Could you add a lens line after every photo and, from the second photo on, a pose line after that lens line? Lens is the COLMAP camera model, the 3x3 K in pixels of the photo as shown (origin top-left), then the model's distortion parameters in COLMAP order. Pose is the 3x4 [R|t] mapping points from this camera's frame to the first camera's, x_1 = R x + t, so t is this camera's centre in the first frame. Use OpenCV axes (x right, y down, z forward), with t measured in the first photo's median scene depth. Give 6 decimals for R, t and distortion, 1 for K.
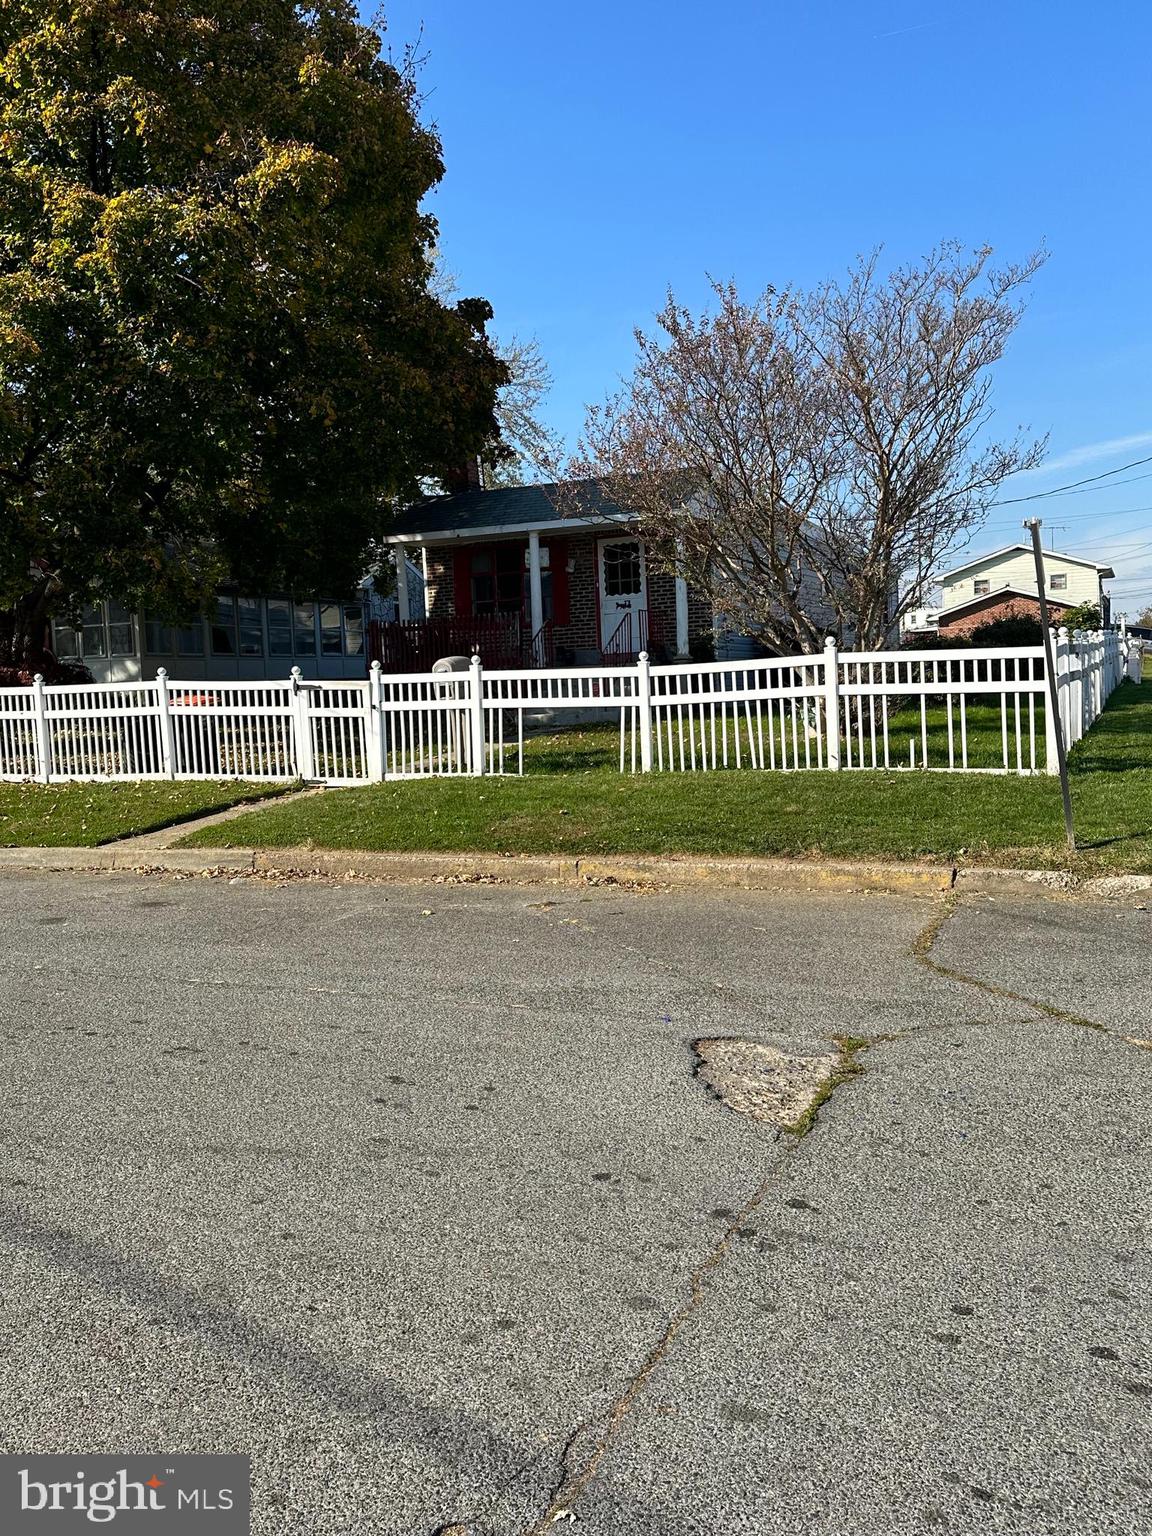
lens RADIAL K [[1382.9, 0, 575.1], [0, 1382.9, 763.5], [0, 0, 1]] dist [0.084741, -0.001369]
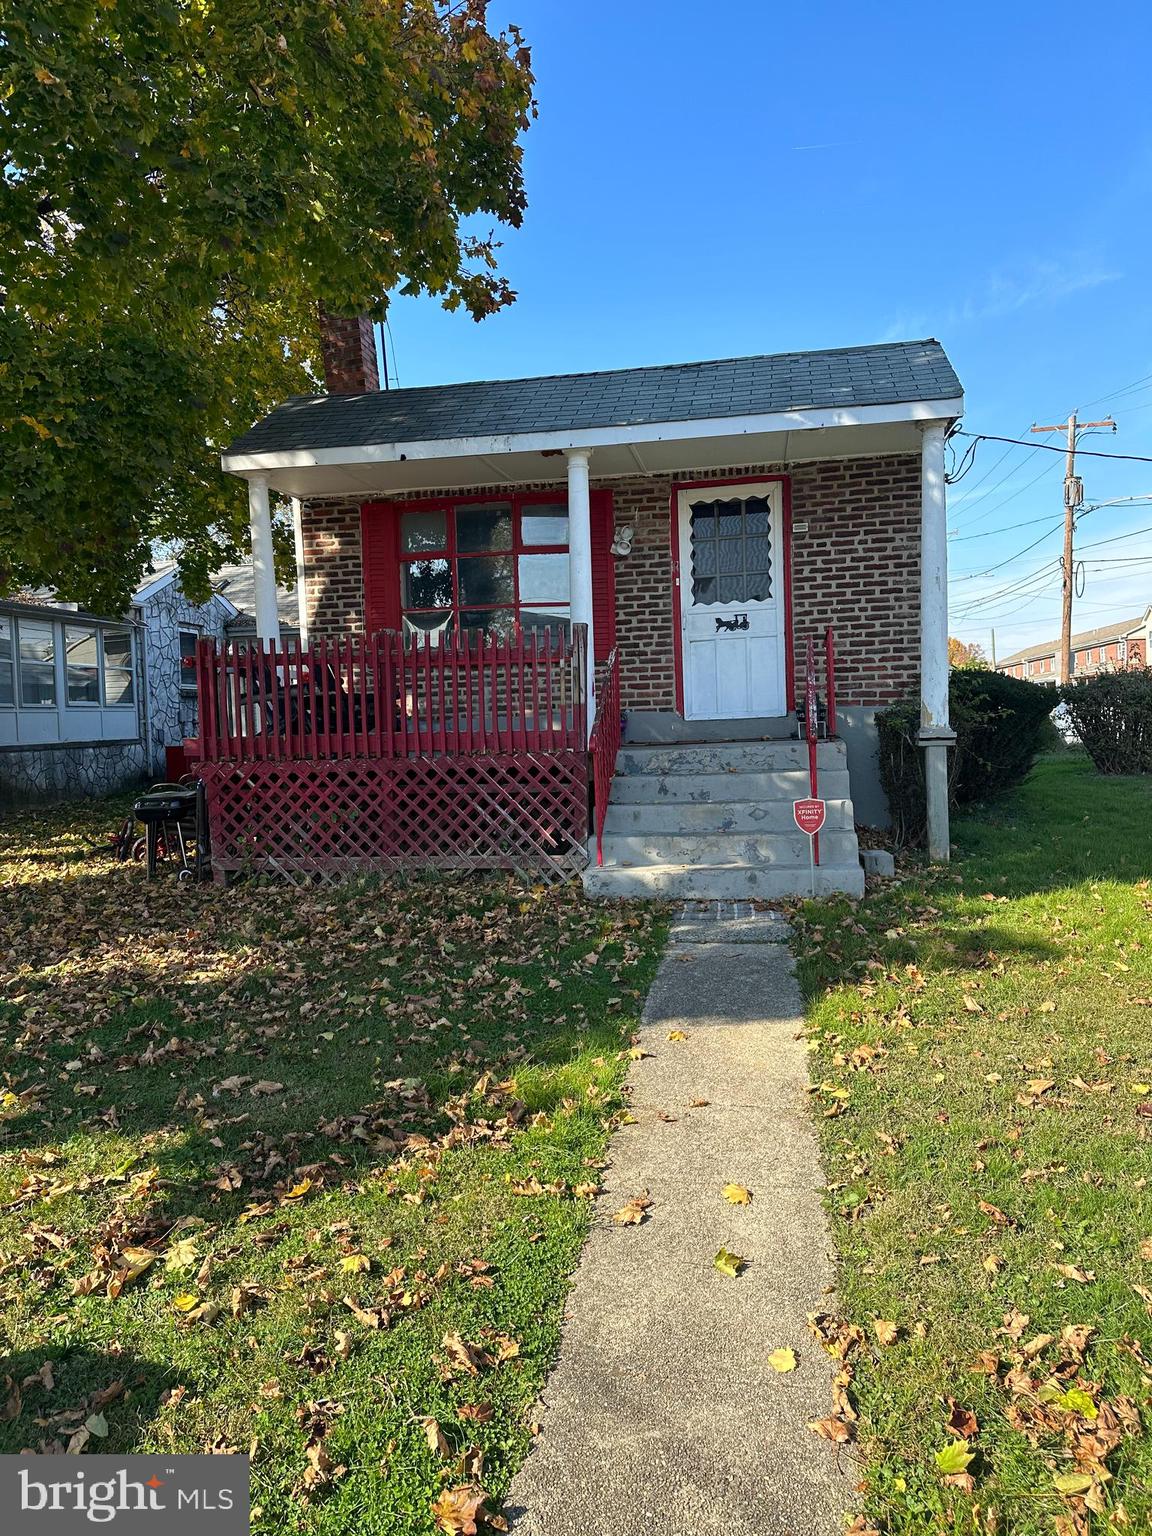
lens RADIAL K [[1099.5, 0, 569.5], [0, 1099.5, 768.1], [0, 0, 1]] dist [0.054478, -0.042855]
pose [[0.969330, 0.001734, 0.245757, -0.178890], [0.002695, 0.999840, -0.017684, -0.084513], [-0.245748, 0.017804, 0.969170, 0.957942]]
